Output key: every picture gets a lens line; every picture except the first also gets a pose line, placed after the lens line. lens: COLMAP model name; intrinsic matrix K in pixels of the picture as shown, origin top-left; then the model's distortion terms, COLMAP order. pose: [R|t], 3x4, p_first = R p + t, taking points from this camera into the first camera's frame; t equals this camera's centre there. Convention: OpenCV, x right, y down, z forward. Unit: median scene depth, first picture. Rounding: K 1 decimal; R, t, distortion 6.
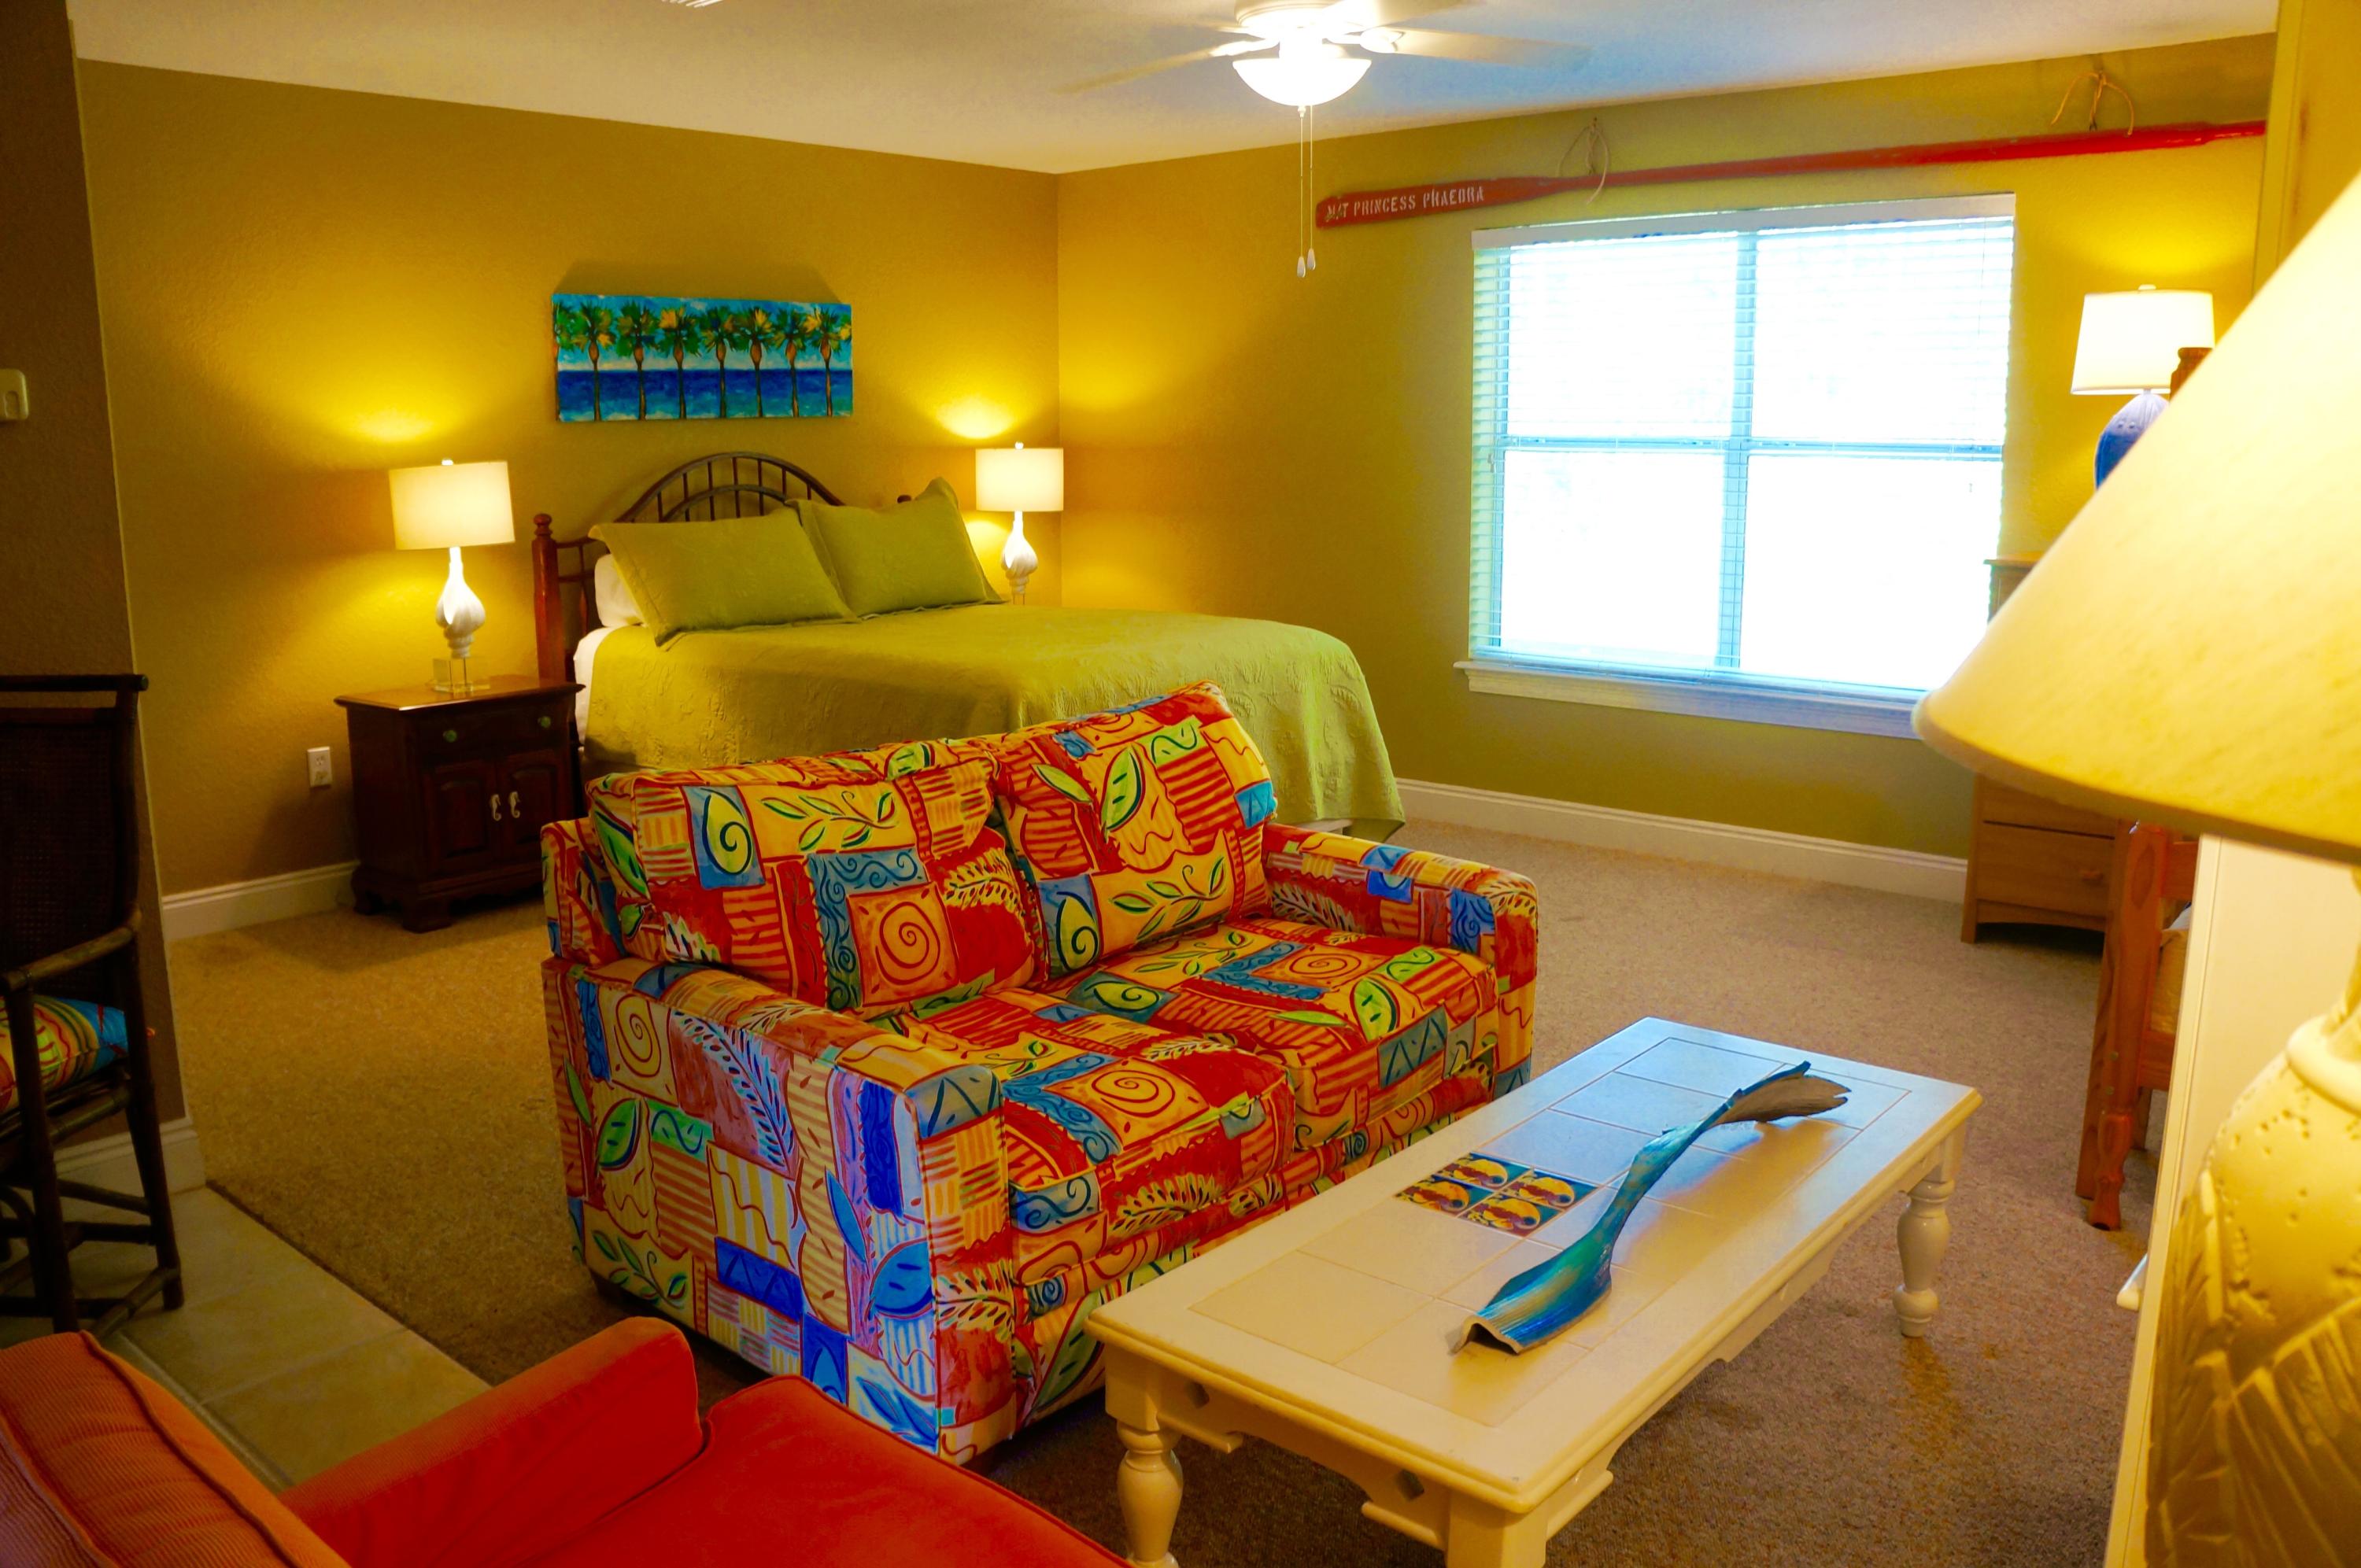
lens RADIAL K [[1835.0, 0, 1169.4], [0, 1835.0, 800.6], [0, 0, 1]] dist [-0.178578, 0.123628]
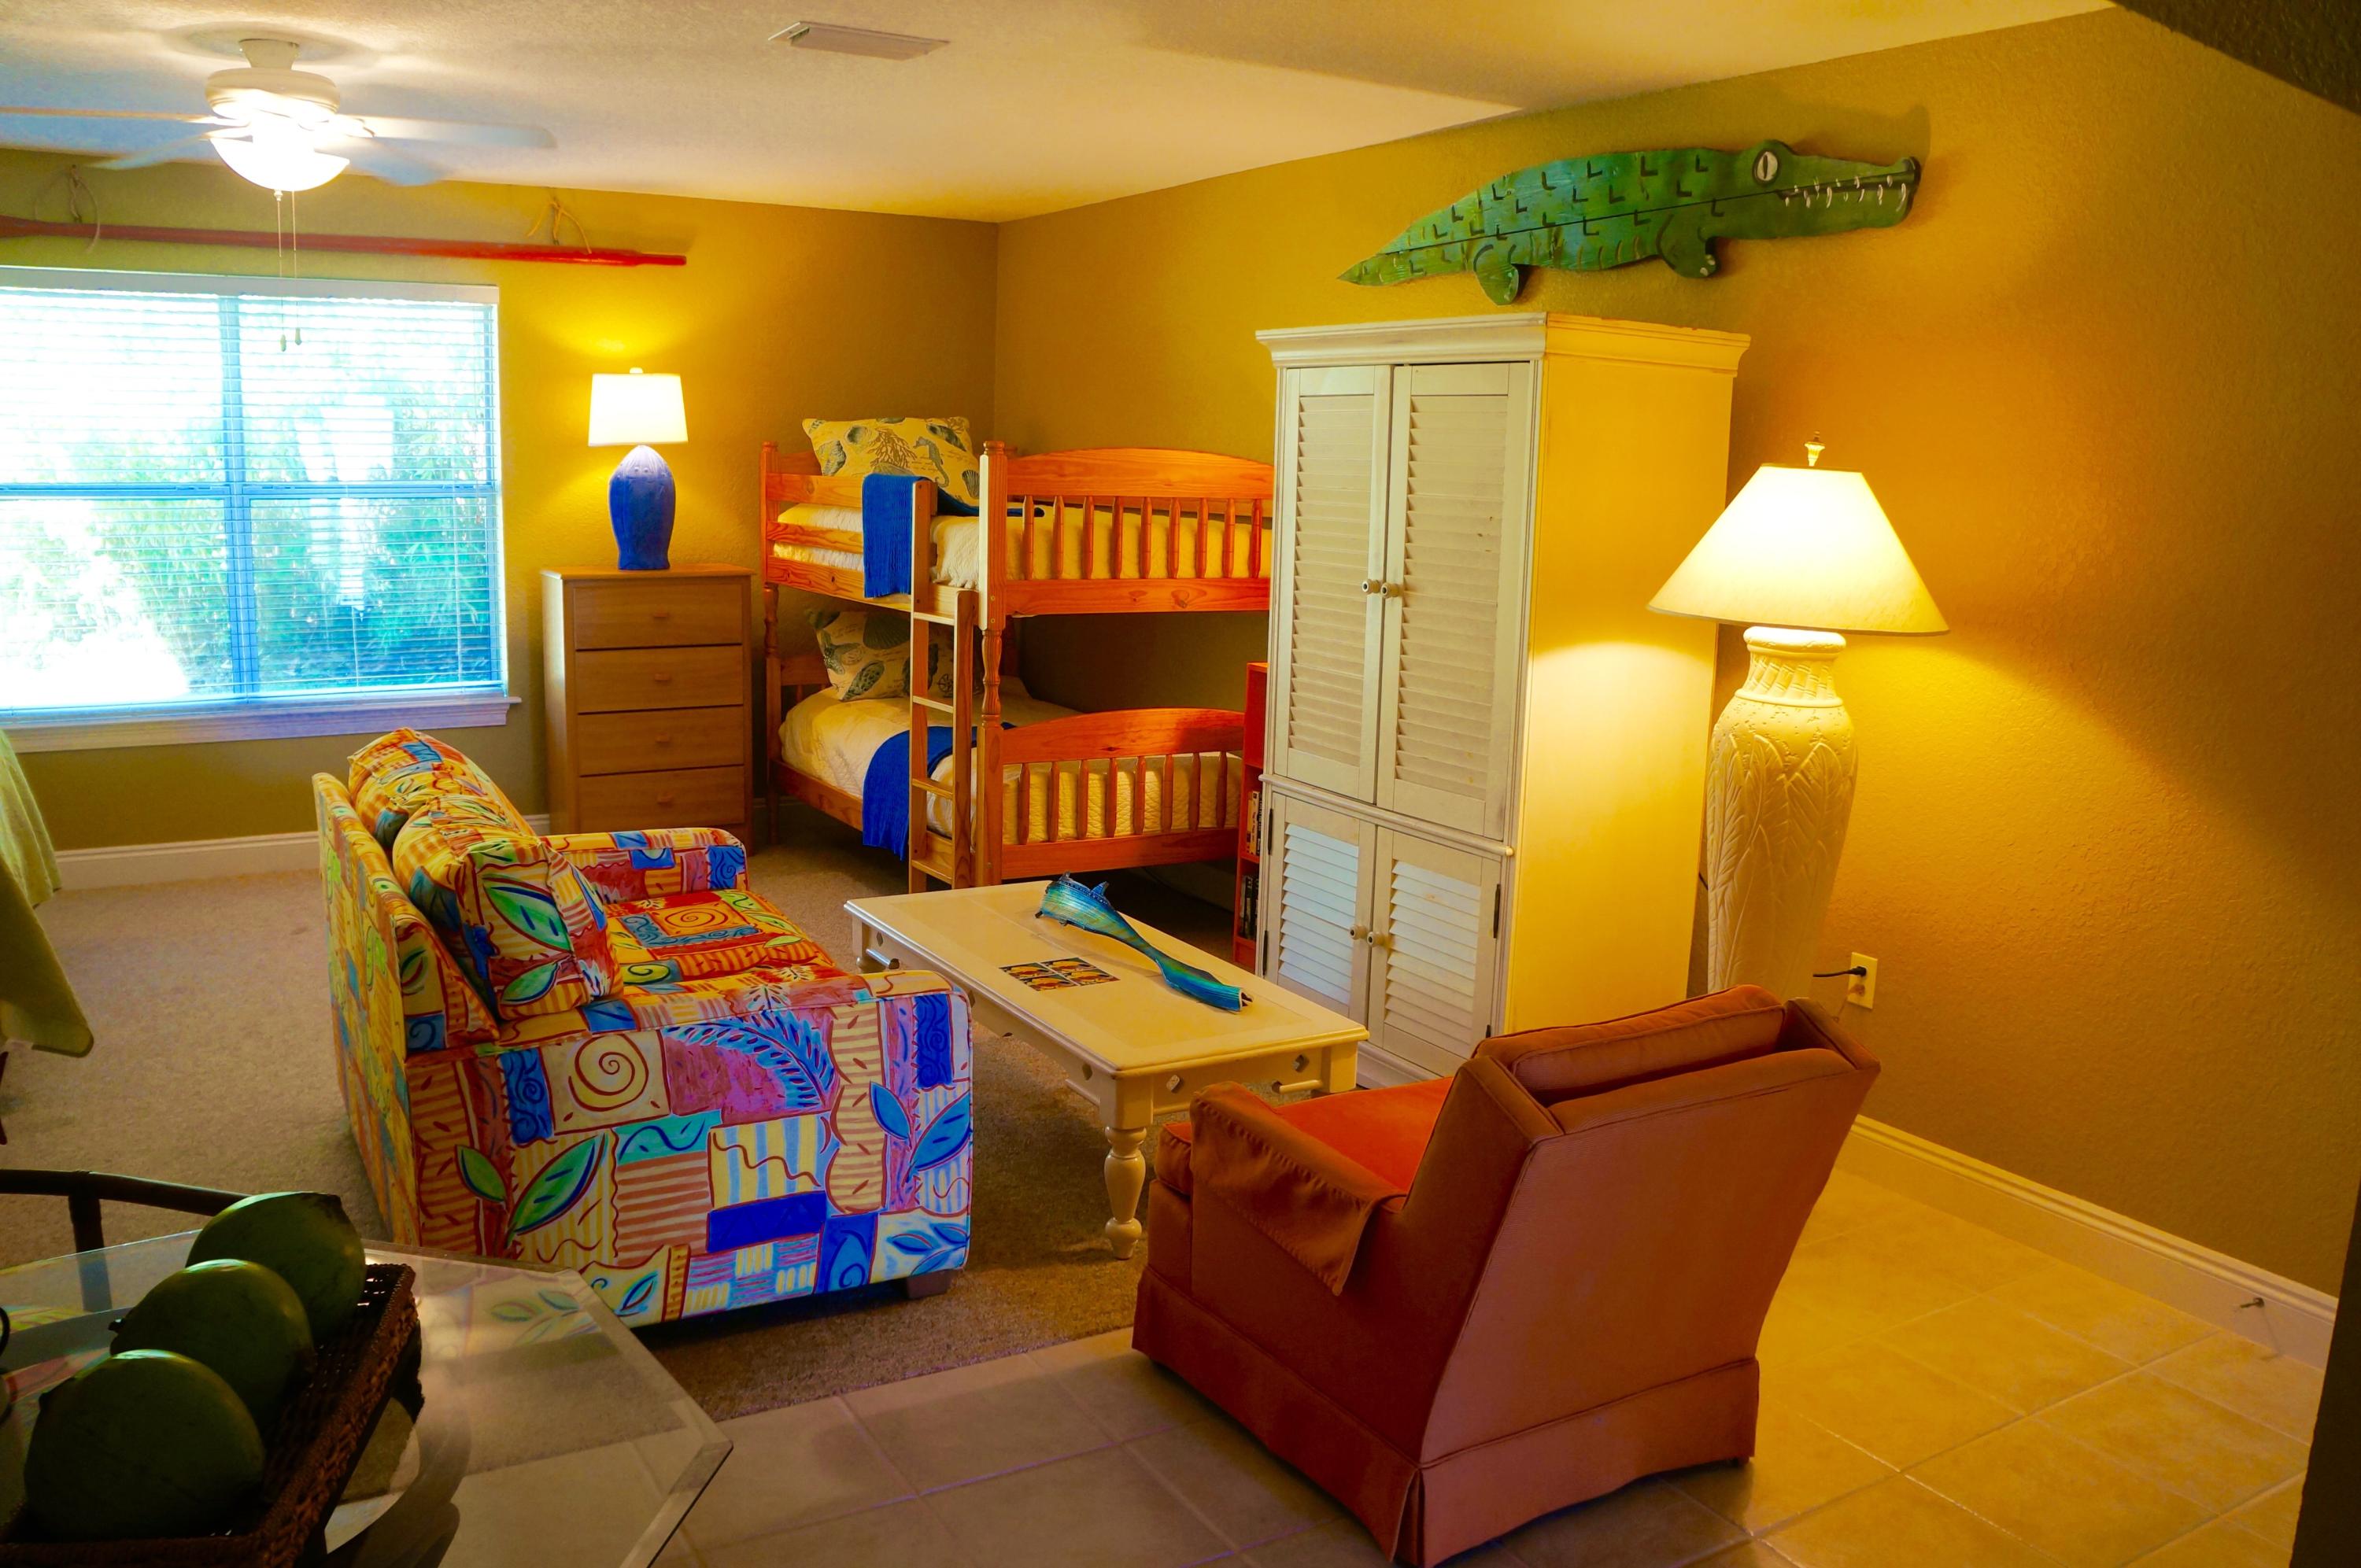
lens RADIAL K [[1835.0, 0, 1169.4], [0, 1835.0, 800.6], [0, 0, 1]] dist [-0.178578, 0.123628]
pose [[0.314023, -0.163241, 0.935276, -1.193666], [0.160846, 0.980015, 0.117045, -0.104811], [-0.935691, 0.113680, 0.334004, 0.304207]]
